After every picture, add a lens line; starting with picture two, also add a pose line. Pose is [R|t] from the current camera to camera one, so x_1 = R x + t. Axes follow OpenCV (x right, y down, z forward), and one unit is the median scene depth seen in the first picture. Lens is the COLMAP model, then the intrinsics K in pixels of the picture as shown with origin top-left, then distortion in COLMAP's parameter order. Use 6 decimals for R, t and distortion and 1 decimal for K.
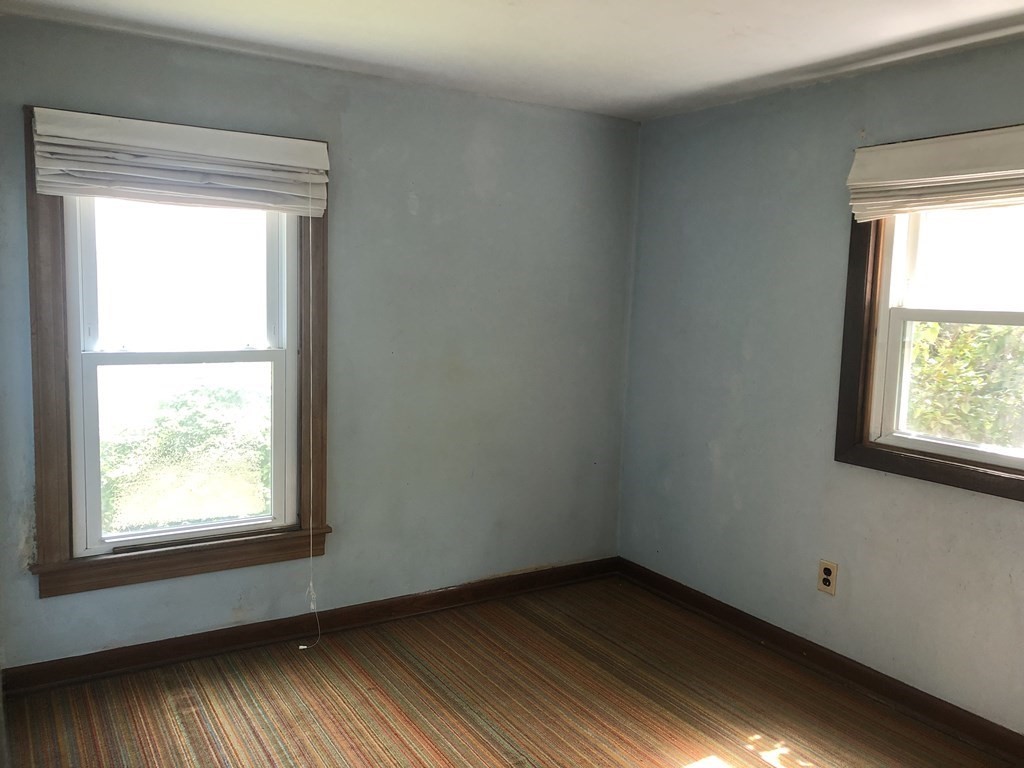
lens RADIAL K [[839.8, 0, 512.0], [0, 839.8, 384.0], [0, 0, 1]] dist [0.026874, -0.008096]
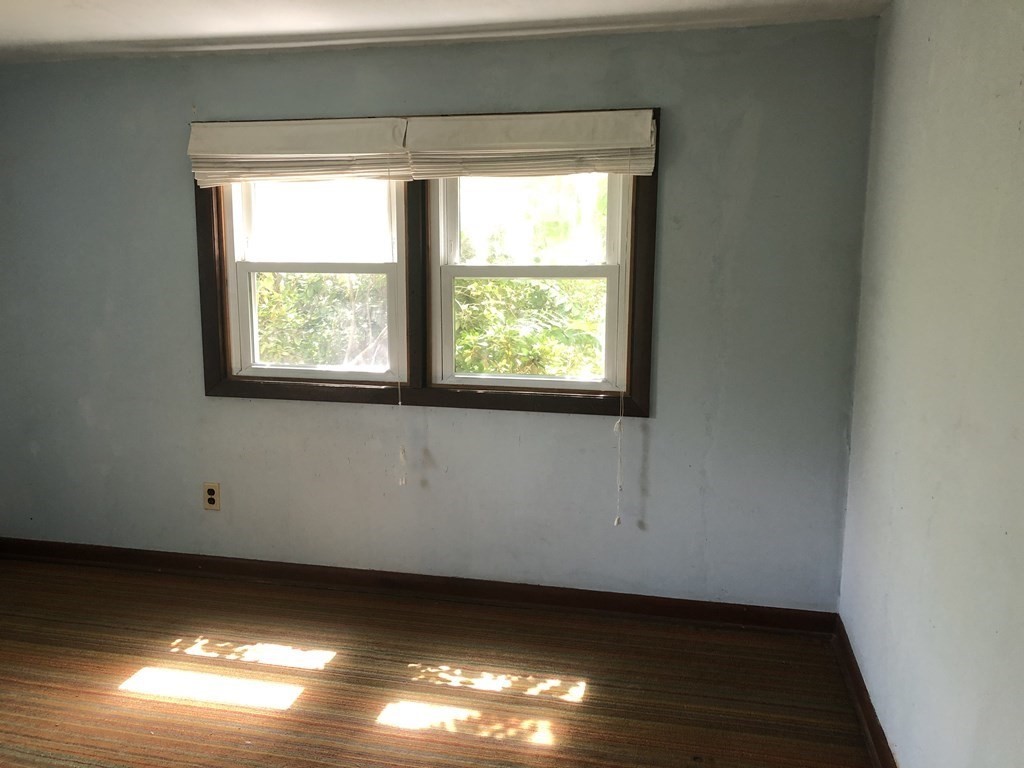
lens RADIAL K [[839.8, 0, 512.0], [0, 839.8, 384.0], [0, 0, 1]] dist [0.026874, -0.008096]
pose [[0.704089, -0.128622, 0.698366, -0.132257], [0.091880, 0.991693, 0.090013, 0.009721], [-0.704142, 0.000789, 0.710058, -0.119734]]
